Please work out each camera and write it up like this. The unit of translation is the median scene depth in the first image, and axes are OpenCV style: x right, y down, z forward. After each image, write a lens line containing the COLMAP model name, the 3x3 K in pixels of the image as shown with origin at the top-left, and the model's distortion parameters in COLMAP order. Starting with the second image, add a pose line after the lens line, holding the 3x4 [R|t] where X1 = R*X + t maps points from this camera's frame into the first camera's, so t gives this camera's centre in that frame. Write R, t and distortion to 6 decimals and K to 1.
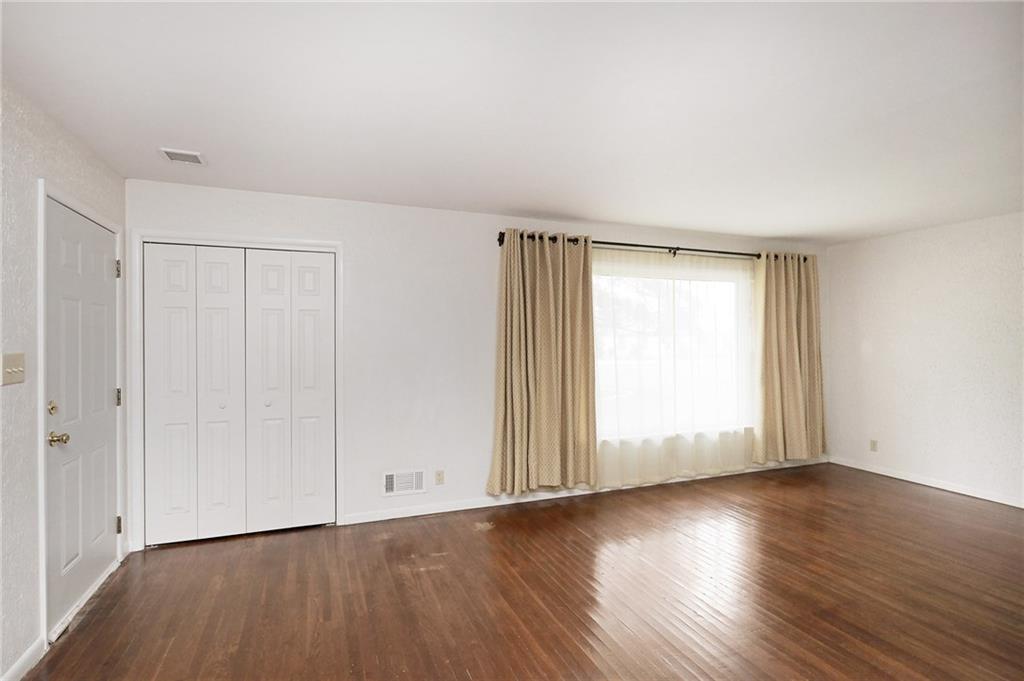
lens RADIAL K [[511.6, 0, 513.4], [0, 511.6, 341.8], [0, 0, 1]] dist [-0.015771, 0.006359]
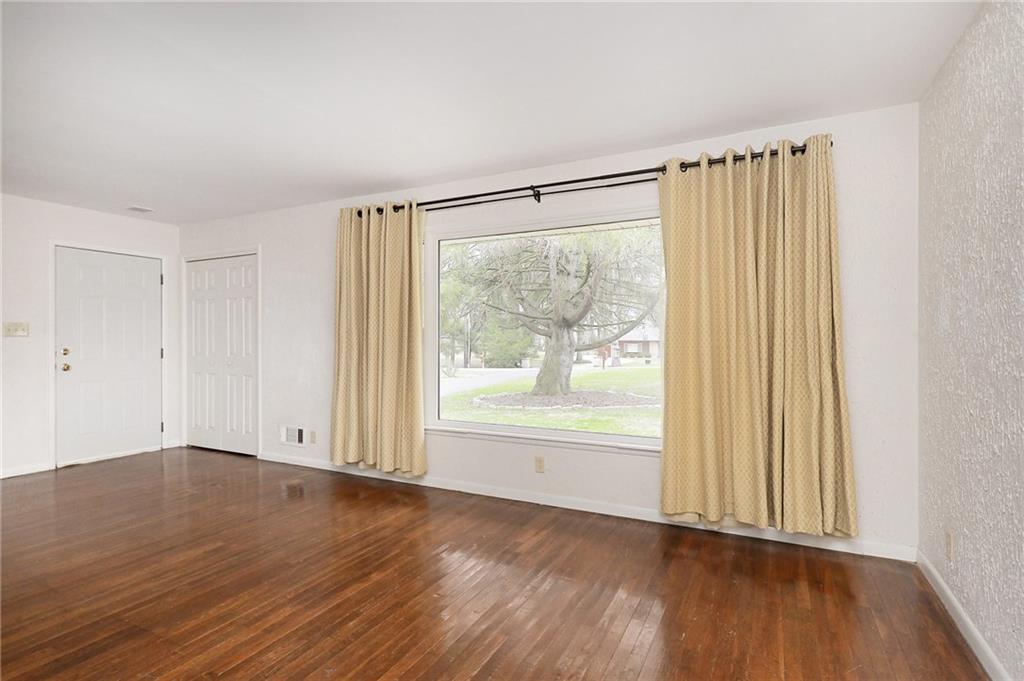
lens RADIAL K [[511.6, 0, 511.9], [0, 511.6, 337.1], [0, 0, 1]] dist [-0.015771, 0.006359]
pose [[0.661131, 0.000690, -0.750270, 1.244387], [-0.000327, 1.000000, 0.000631, 0.047995], [0.750270, -0.000172, 0.661131, 0.703035]]
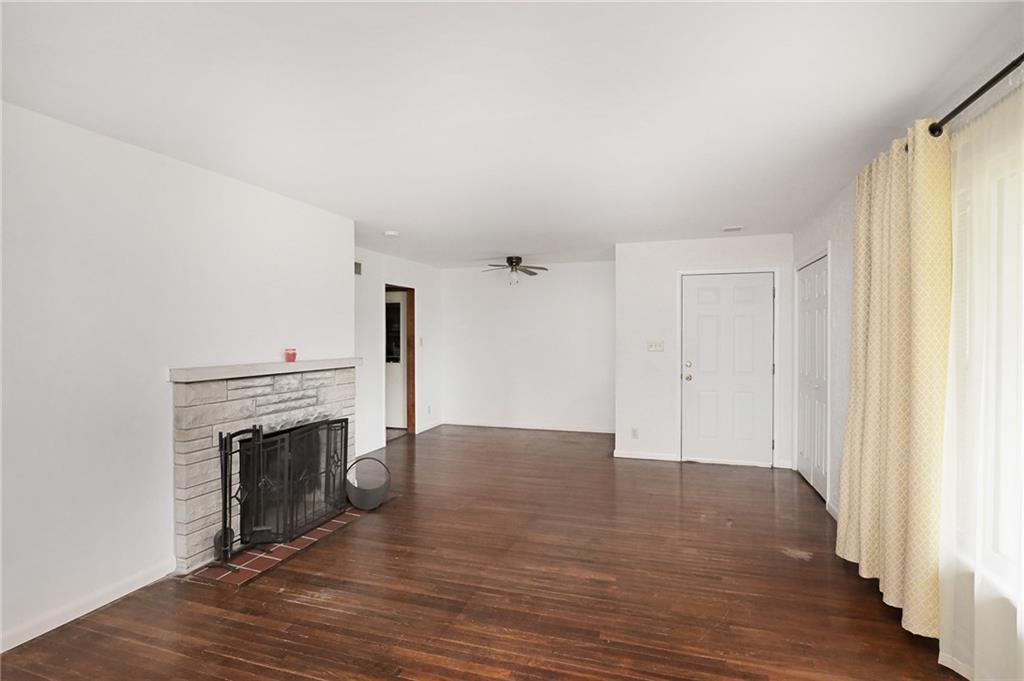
lens RADIAL K [[511.6, 0, 516.6], [0, 511.6, 333.9], [0, 0, 1]] dist [-0.015771, 0.006359]
pose [[-0.632177, 0.000119, -0.774824, 1.019751], [0.002606, 0.999995, -0.001973, -0.008116], [0.774820, -0.003266, -0.632174, 1.334522]]
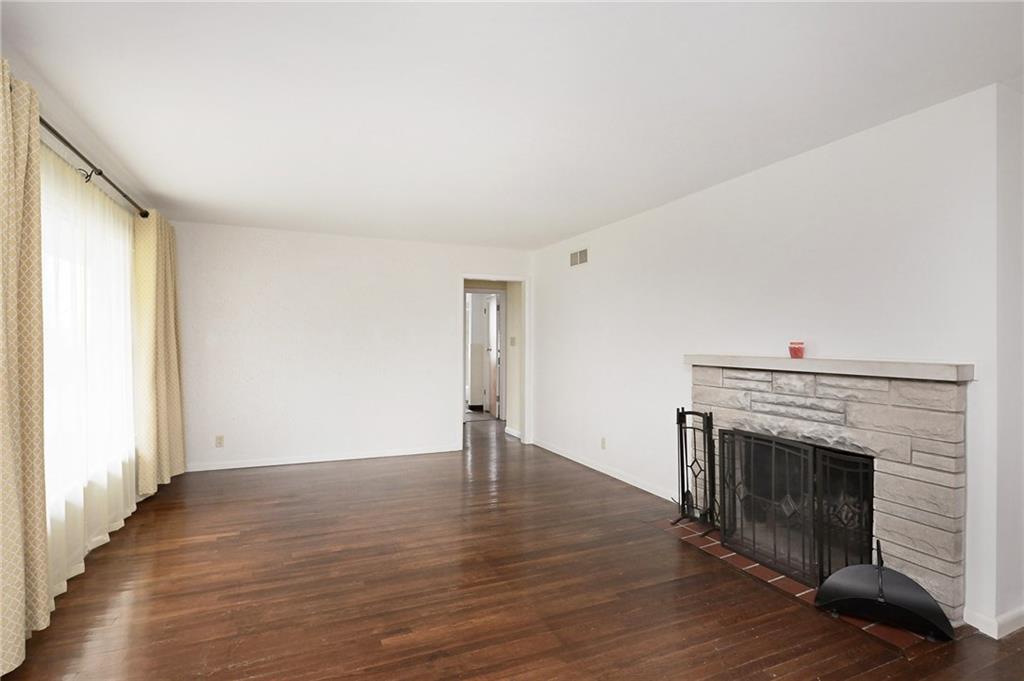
lens RADIAL K [[511.6, 0, 509.6], [0, 511.6, 340.6], [0, 0, 1]] dist [-0.015771, 0.006359]
pose [[-0.038719, -0.000428, 0.999250, -0.430078], [-0.002036, 0.999998, 0.000350, 0.019874], [-0.999248, -0.002021, -0.038720, 0.772905]]
